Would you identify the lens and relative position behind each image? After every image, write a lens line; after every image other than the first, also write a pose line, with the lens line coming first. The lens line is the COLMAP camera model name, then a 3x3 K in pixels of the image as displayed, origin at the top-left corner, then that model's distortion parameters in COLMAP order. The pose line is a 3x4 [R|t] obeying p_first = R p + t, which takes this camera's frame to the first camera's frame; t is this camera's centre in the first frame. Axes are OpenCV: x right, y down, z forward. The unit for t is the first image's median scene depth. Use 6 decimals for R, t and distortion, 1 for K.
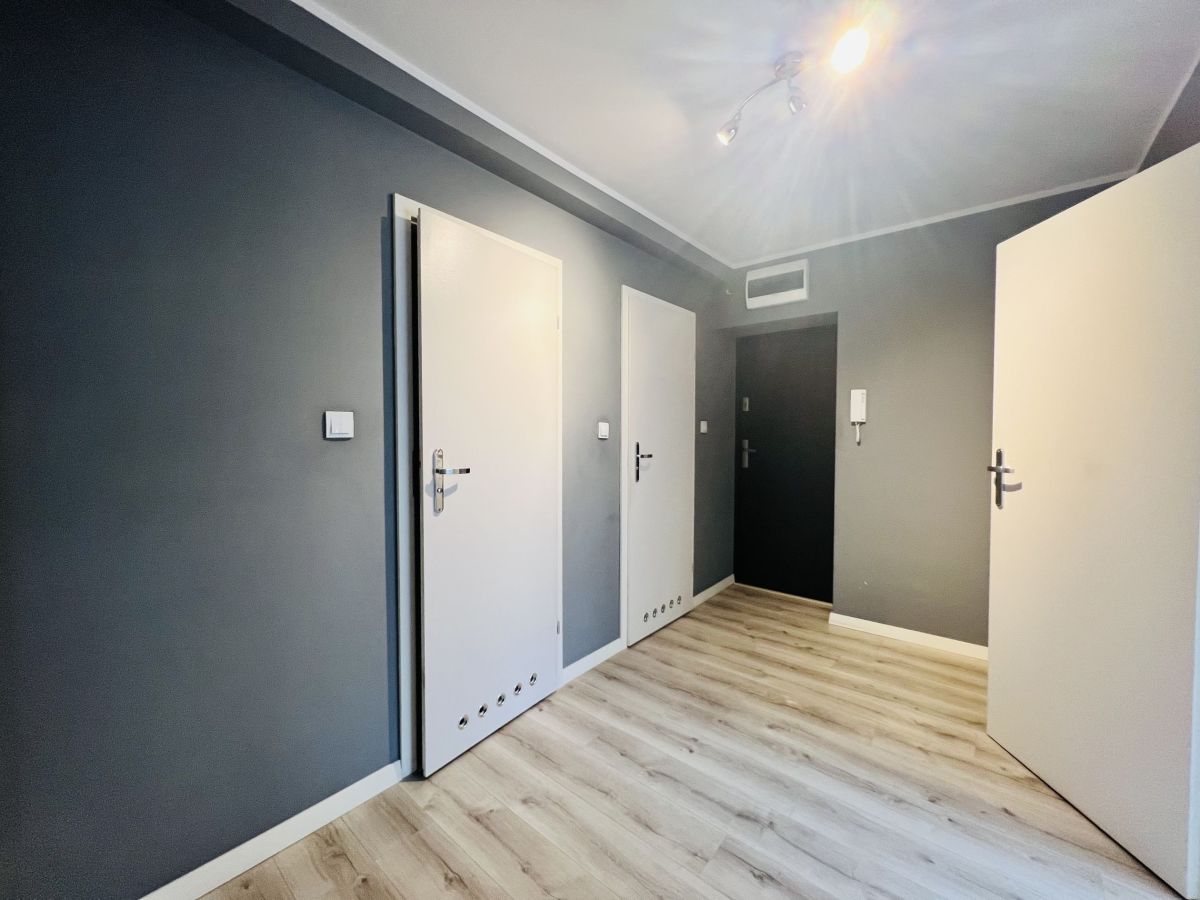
lens RADIAL K [[479.4, 0, 596.1], [0, 479.4, 445.3], [0, 0, 1]] dist [-0.001052, -0.000279]
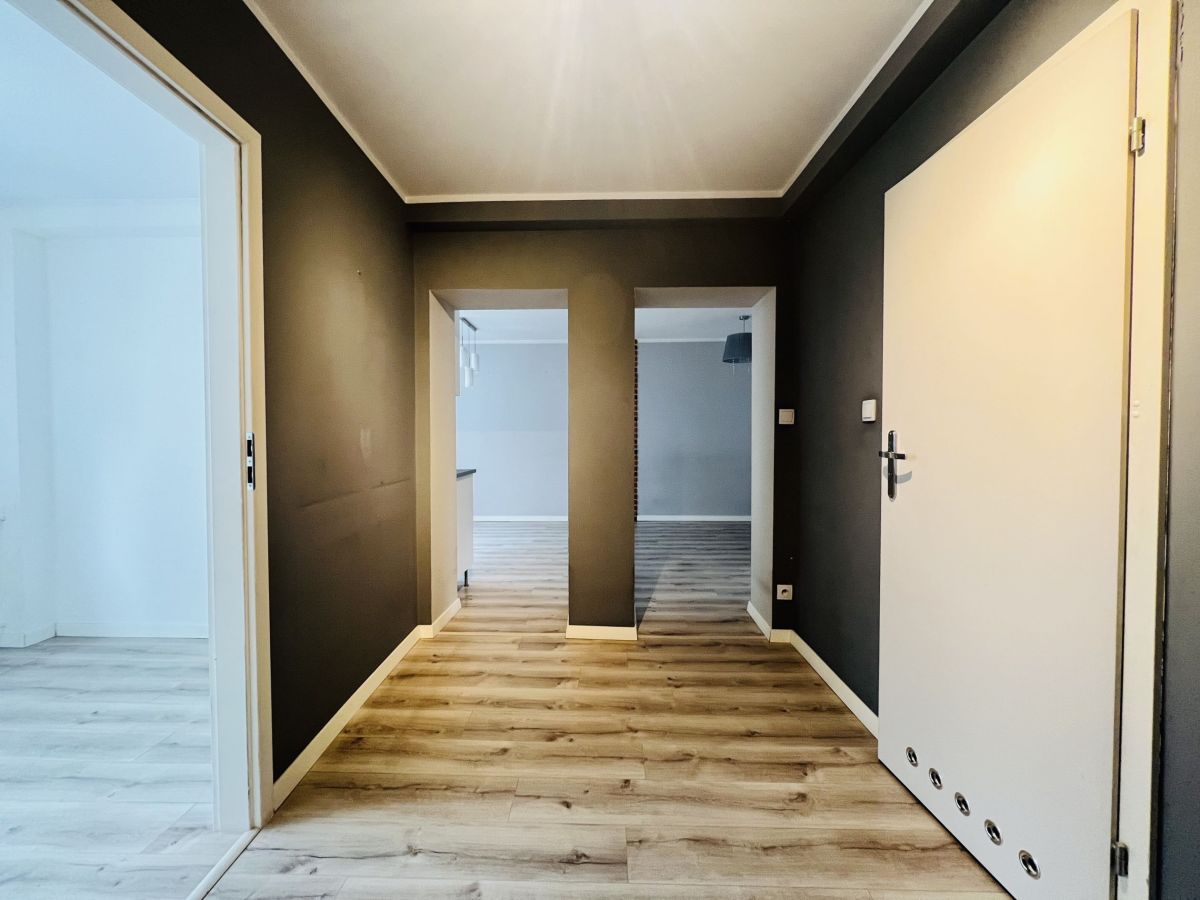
lens RADIAL K [[479.4, 0, 596.3], [0, 479.4, 449.3], [0, 0, 1]] dist [-0.001052, -0.000279]
pose [[-0.773523, 0.014868, -0.633593, 0.789233], [-0.020737, 0.998596, 0.048750, 0.011871], [0.633429, 0.050848, -0.772129, 1.481294]]
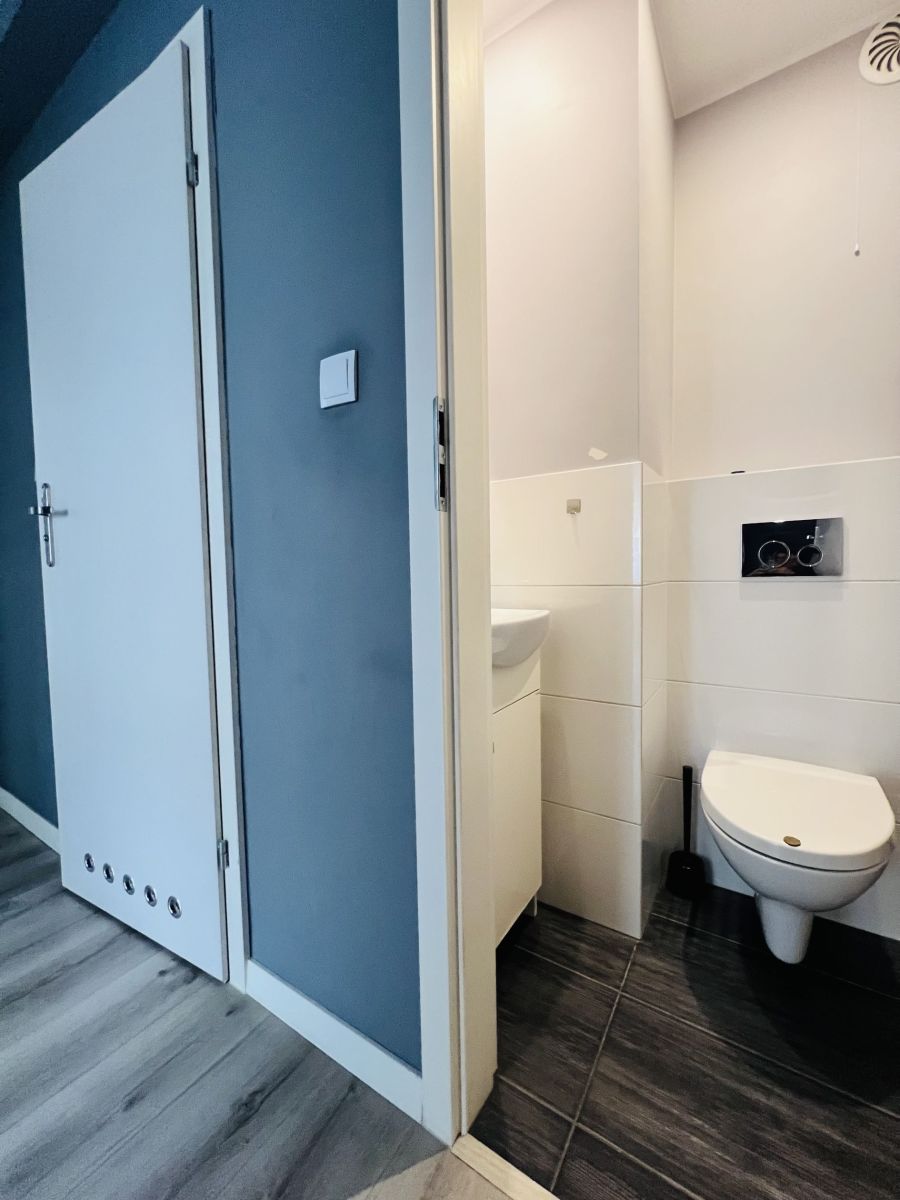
lens RADIAL K [[481.2, 0, 449.9], [0, 481.2, 593.3], [0, 0, 1]] dist [-0.000977, -0.000295]
pose [[0.128890, 0.042460, -0.990750, 0.576465], [-0.015650, 0.999046, 0.040779, 0.157187], [0.991535, 0.010249, 0.129431, 1.685207]]
